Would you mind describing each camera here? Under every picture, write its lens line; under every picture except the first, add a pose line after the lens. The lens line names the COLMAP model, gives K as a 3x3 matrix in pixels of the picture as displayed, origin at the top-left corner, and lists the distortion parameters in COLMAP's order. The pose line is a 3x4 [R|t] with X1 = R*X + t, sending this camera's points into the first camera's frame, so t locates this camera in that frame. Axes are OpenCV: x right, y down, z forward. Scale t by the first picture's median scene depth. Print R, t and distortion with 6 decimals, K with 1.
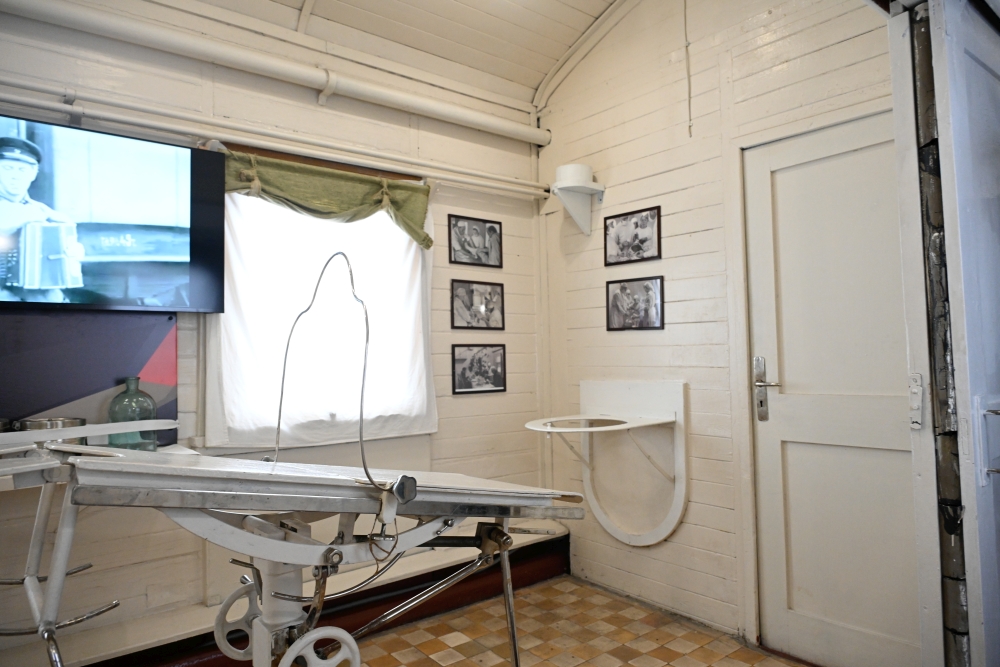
lens RADIAL K [[661.6, 0, 498.6], [0, 661.6, 334.2], [0, 0, 1]] dist [0.001256, -0.004484]
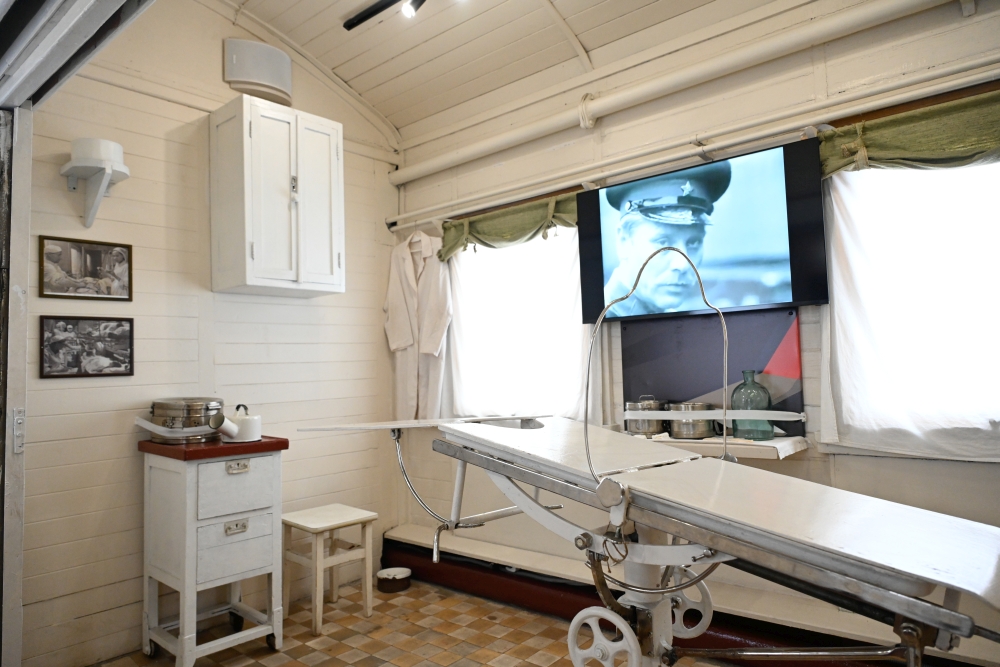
lens RADIAL K [[661.6, 0, 498.8], [0, 661.6, 330.7], [0, 0, 1]] dist [0.001256, -0.004484]
pose [[0.179147, -0.045825, -0.982755, 0.419678], [0.064280, 0.997325, -0.034787, 0.009060], [0.981720, -0.056940, 0.181614, 0.352156]]
